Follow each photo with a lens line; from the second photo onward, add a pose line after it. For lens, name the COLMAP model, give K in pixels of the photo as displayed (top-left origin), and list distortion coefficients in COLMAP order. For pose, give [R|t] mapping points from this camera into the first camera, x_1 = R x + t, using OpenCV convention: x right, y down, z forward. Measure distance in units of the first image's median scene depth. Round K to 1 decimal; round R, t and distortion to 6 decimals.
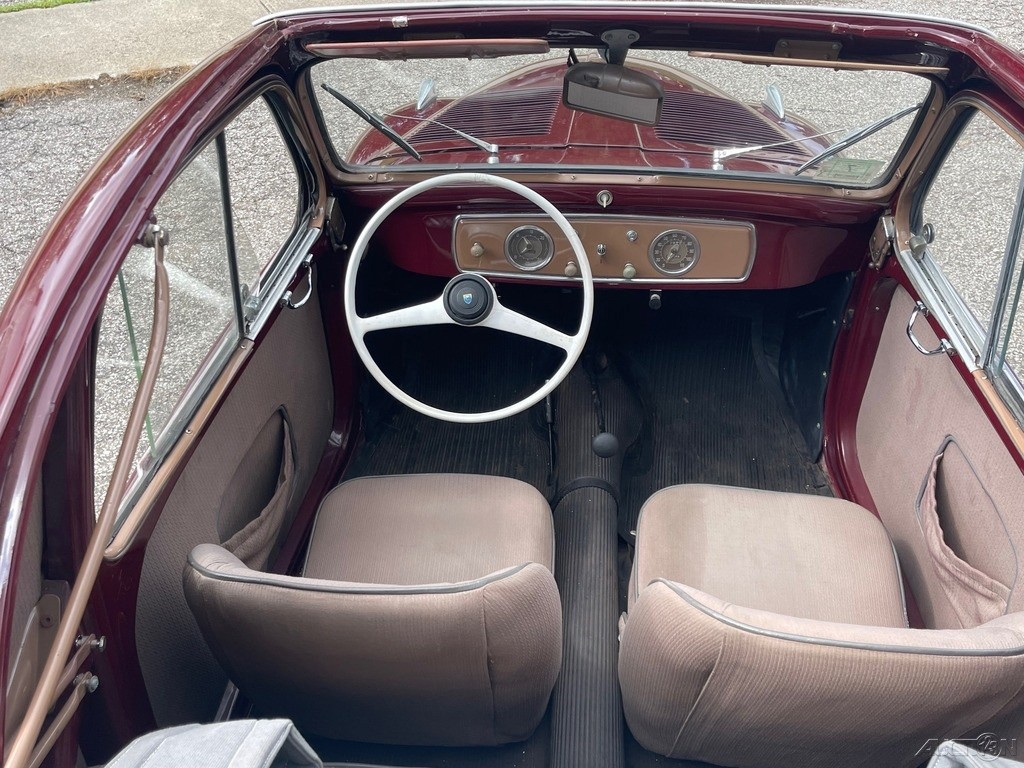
lens RADIAL K [[956.3, 0, 512.0], [0, 956.3, 384.0], [0, 0, 1]] dist [0.016076, 0.000559]
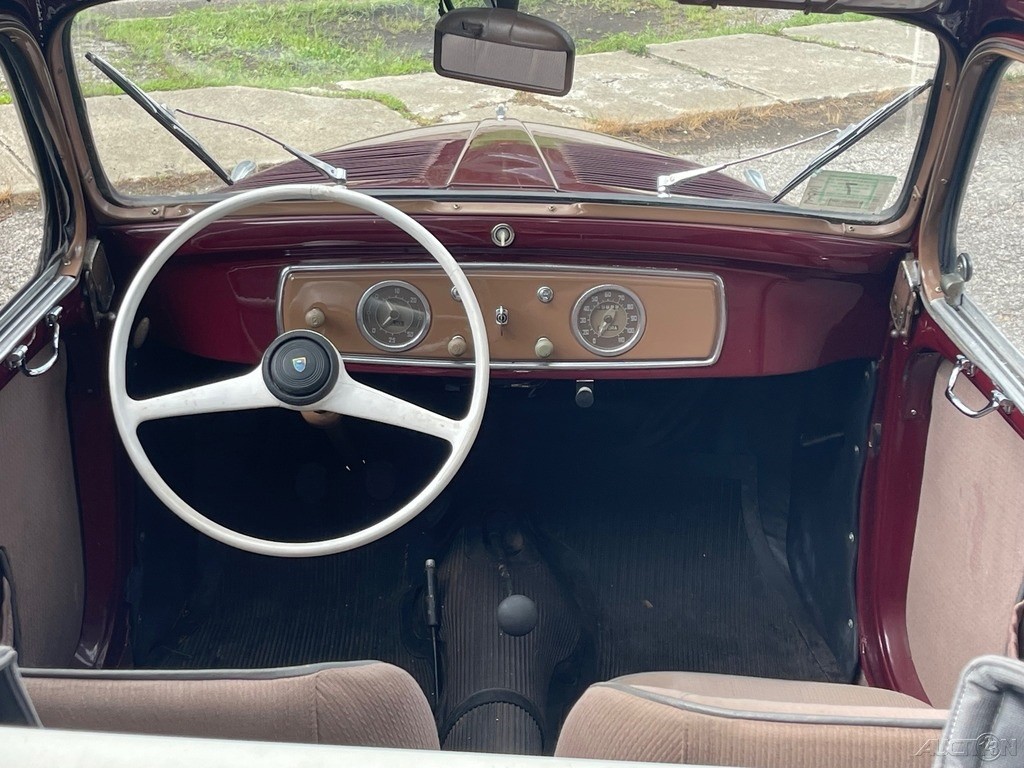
lens RADIAL K [[1554.4, 0, 512.0], [0, 1554.4, 384.0], [0, 0, 1]] dist [0.072150, -0.138592]
pose [[0.996627, -0.010411, 0.081405, 0.011815], [0.030038, 0.969367, -0.243775, 0.179098], [-0.076374, 0.245398, 0.966409, -0.048626]]
